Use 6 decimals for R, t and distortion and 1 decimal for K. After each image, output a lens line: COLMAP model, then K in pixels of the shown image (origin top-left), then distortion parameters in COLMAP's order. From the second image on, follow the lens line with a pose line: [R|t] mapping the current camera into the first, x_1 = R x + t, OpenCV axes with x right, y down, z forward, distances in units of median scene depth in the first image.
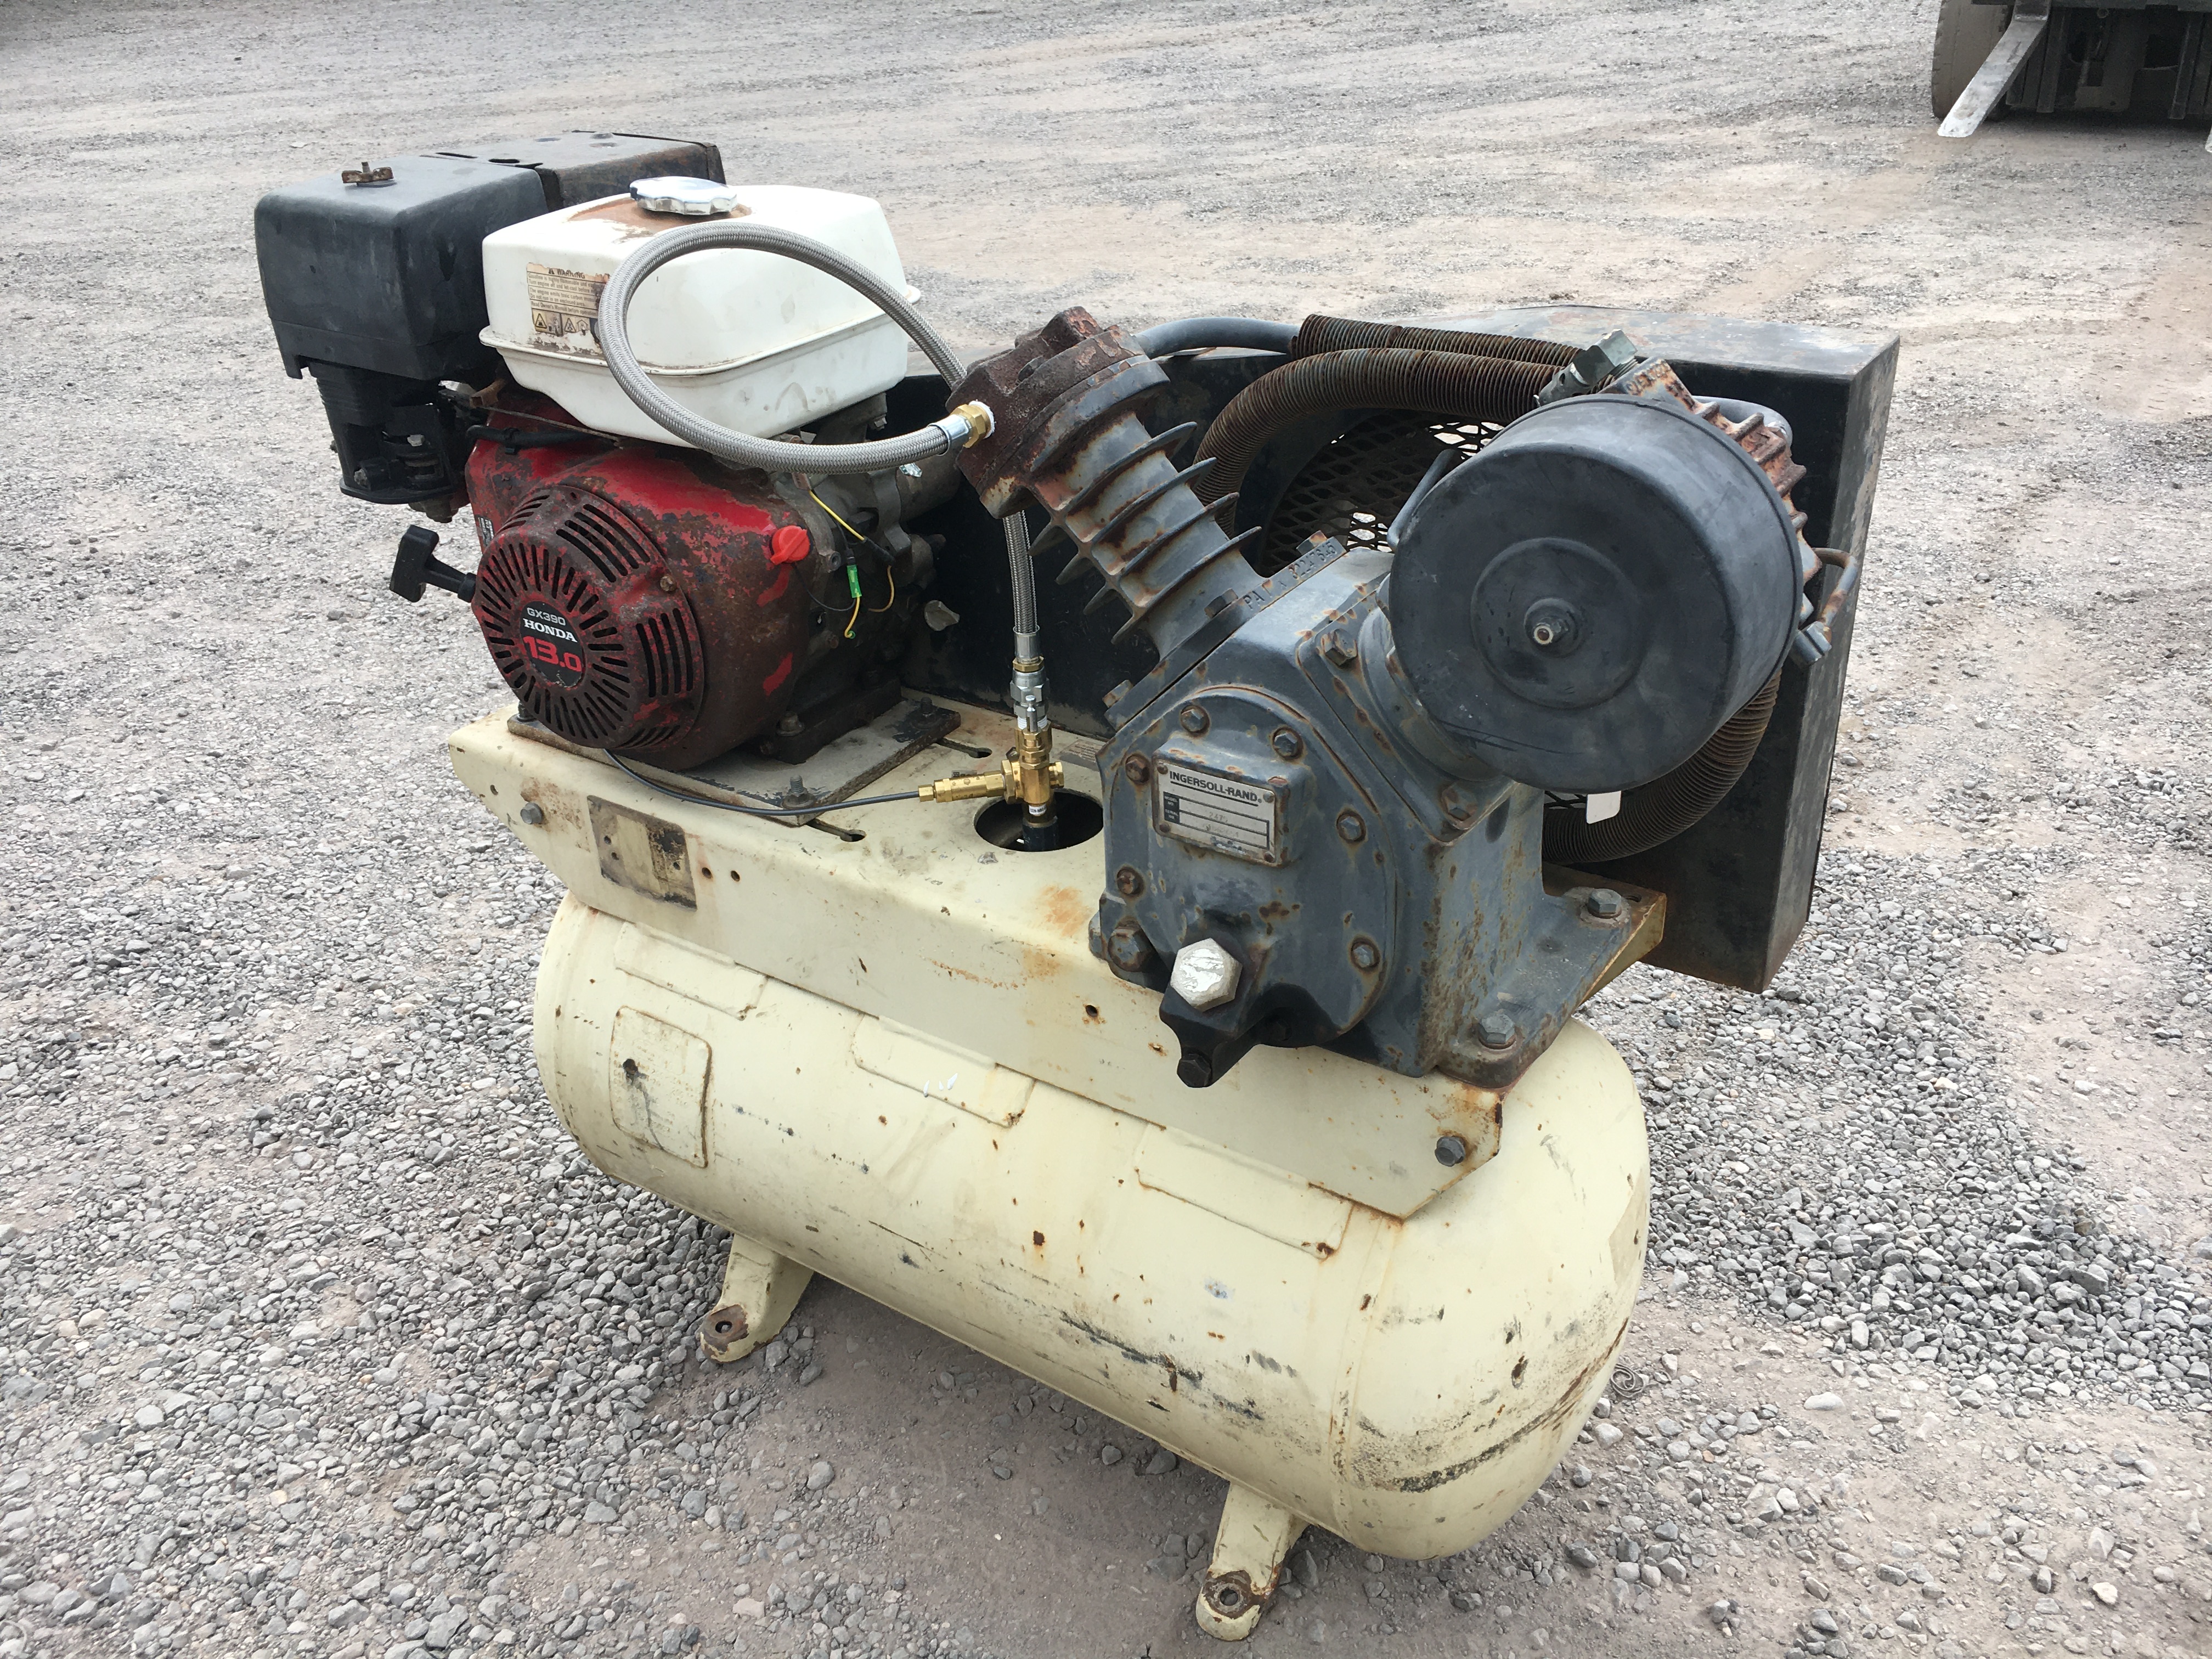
lens RADIAL K [[1896.2, 0, 1116.2], [0, 1896.2, 828.2], [0, 0, 1]] dist [0.074137, -0.105357]
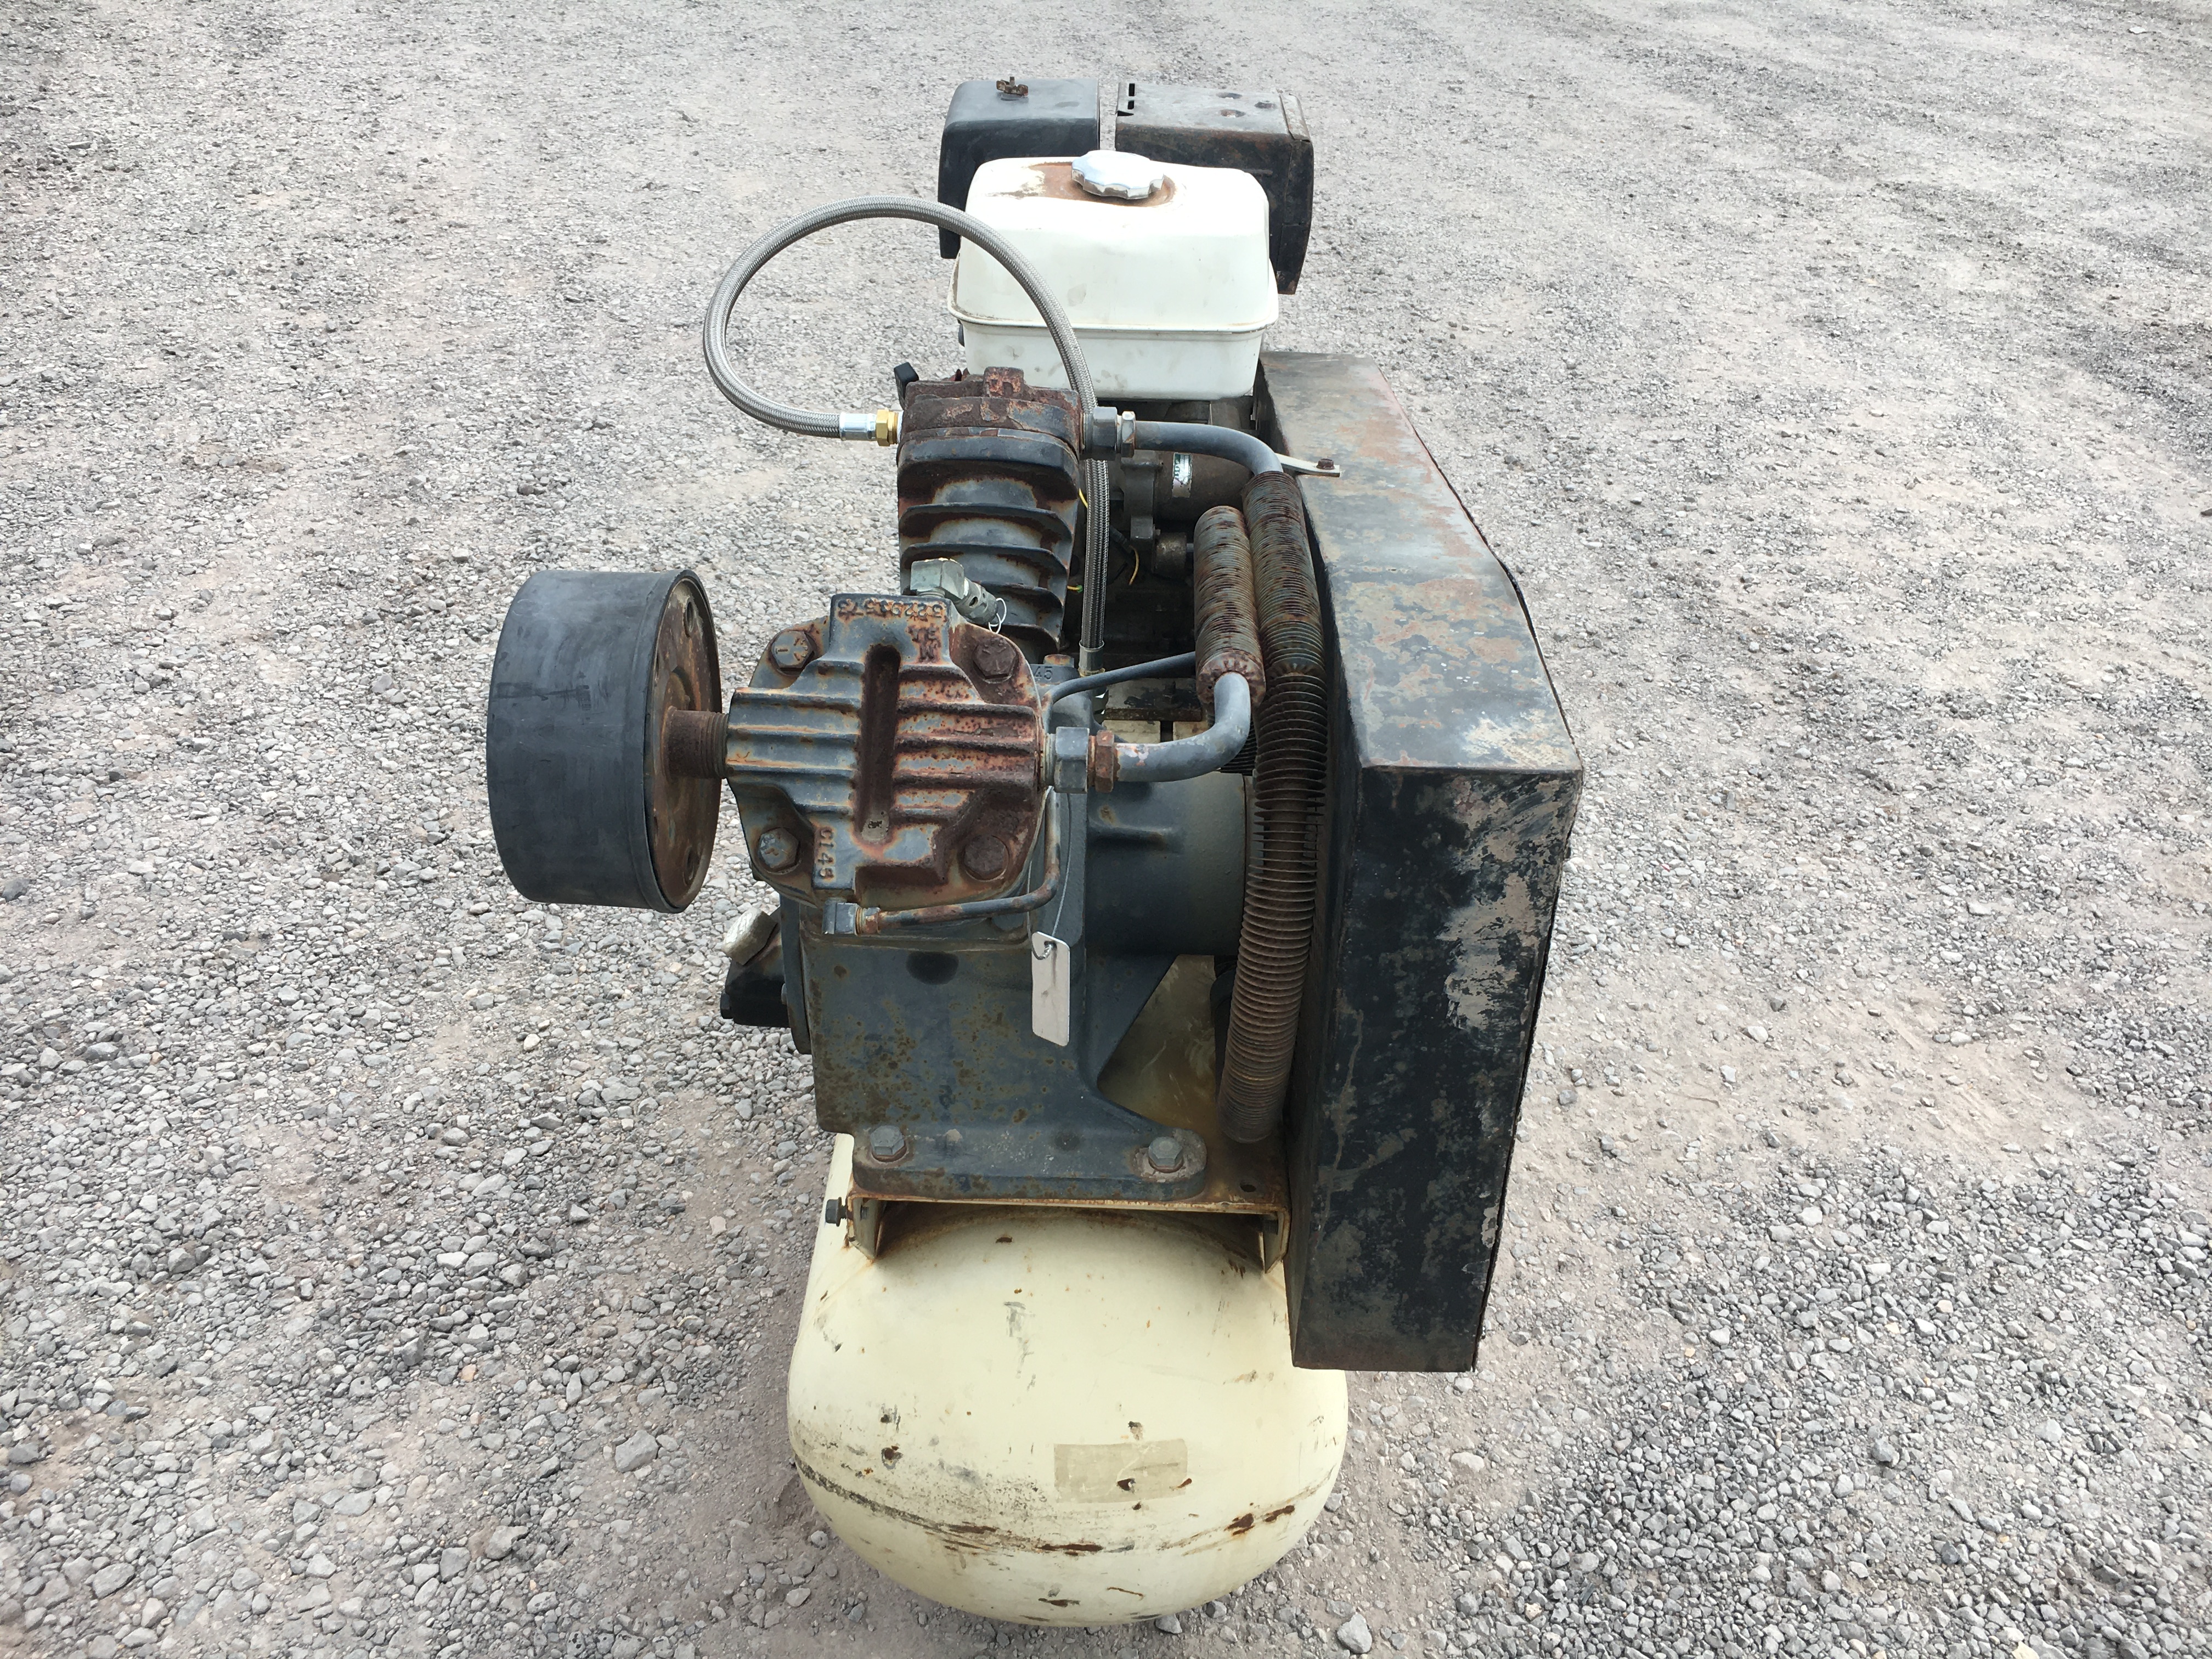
lens RADIAL K [[1896.2, 0, 1113.1], [0, 1896.2, 820.3], [0, 0, 1]] dist [0.074137, -0.105357]
pose [[0.537321, 0.501030, -0.678421, 0.700423], [-0.444541, 0.851845, 0.277024, -0.305316], [0.716707, 0.152735, 0.680443, 0.282701]]
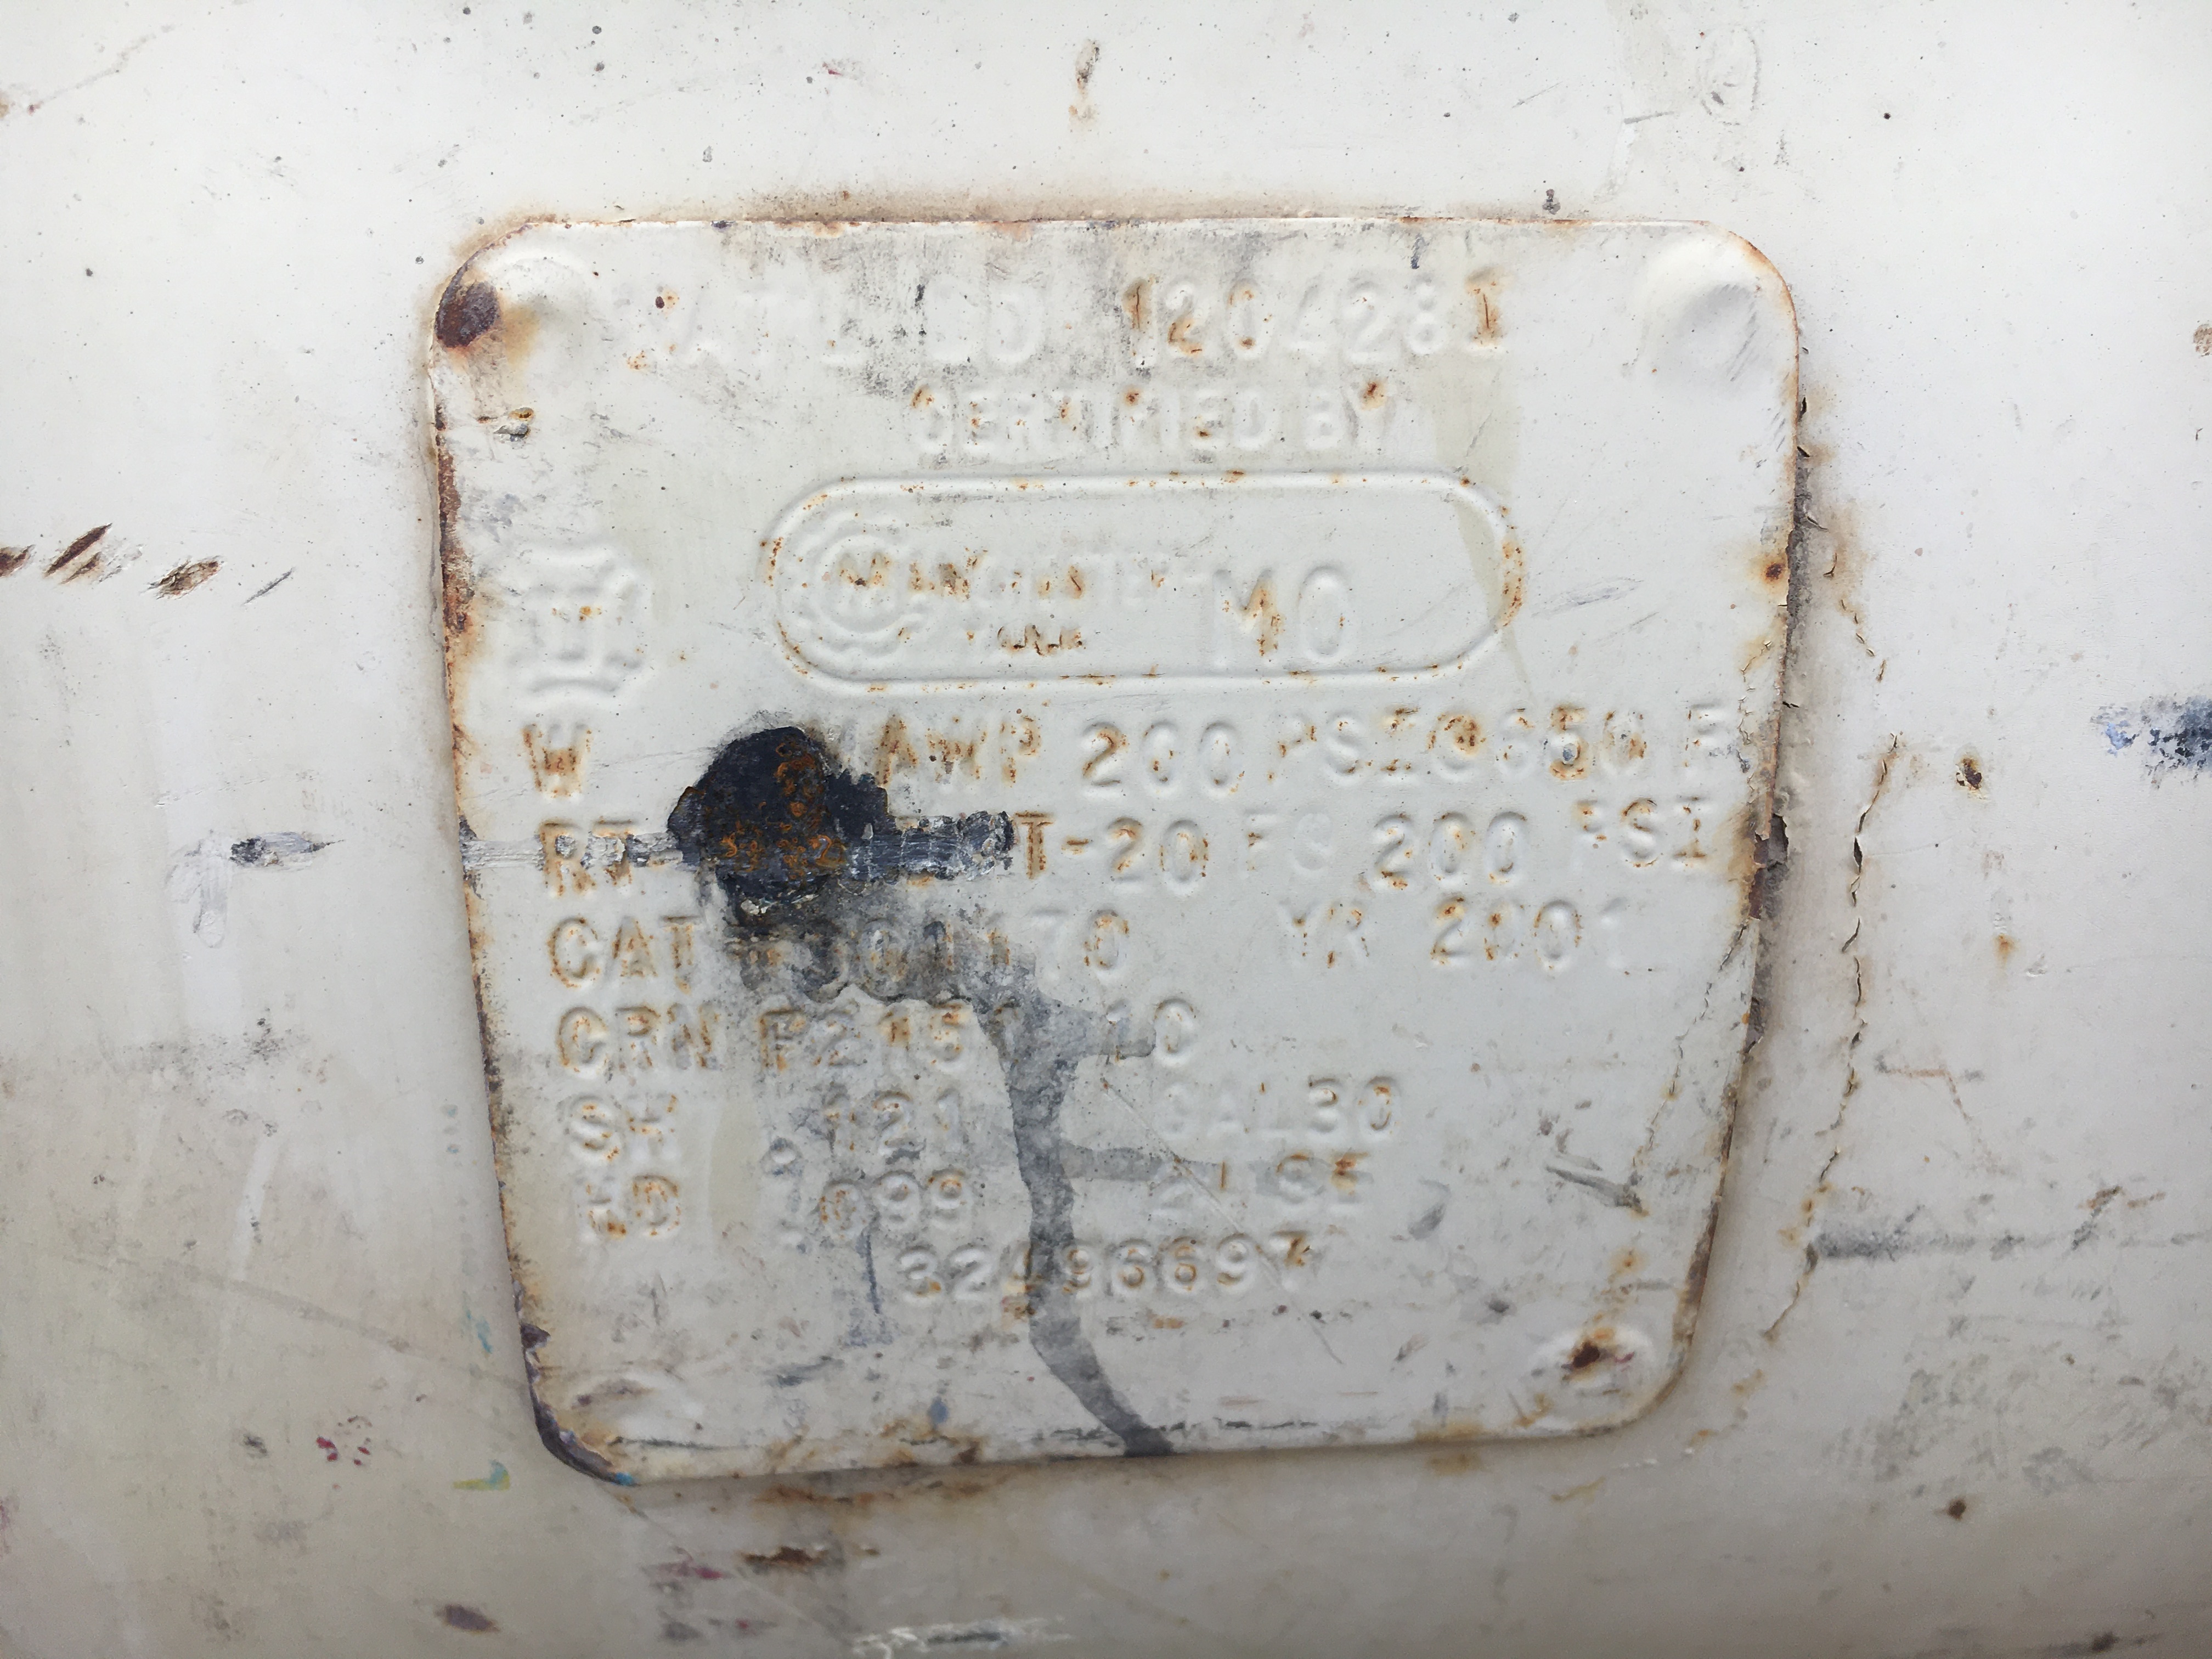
lens RADIAL K [[1896.2, 0, 1097.7], [0, 1896.2, 828.7], [0, 0, 1]] dist [0.074137, -0.105357]
pose [[0.779620, -0.269684, 0.565210, -0.317614], [0.267388, 0.959472, 0.088982, 0.130199], [-0.566300, 0.081758, 0.820134, 0.972302]]
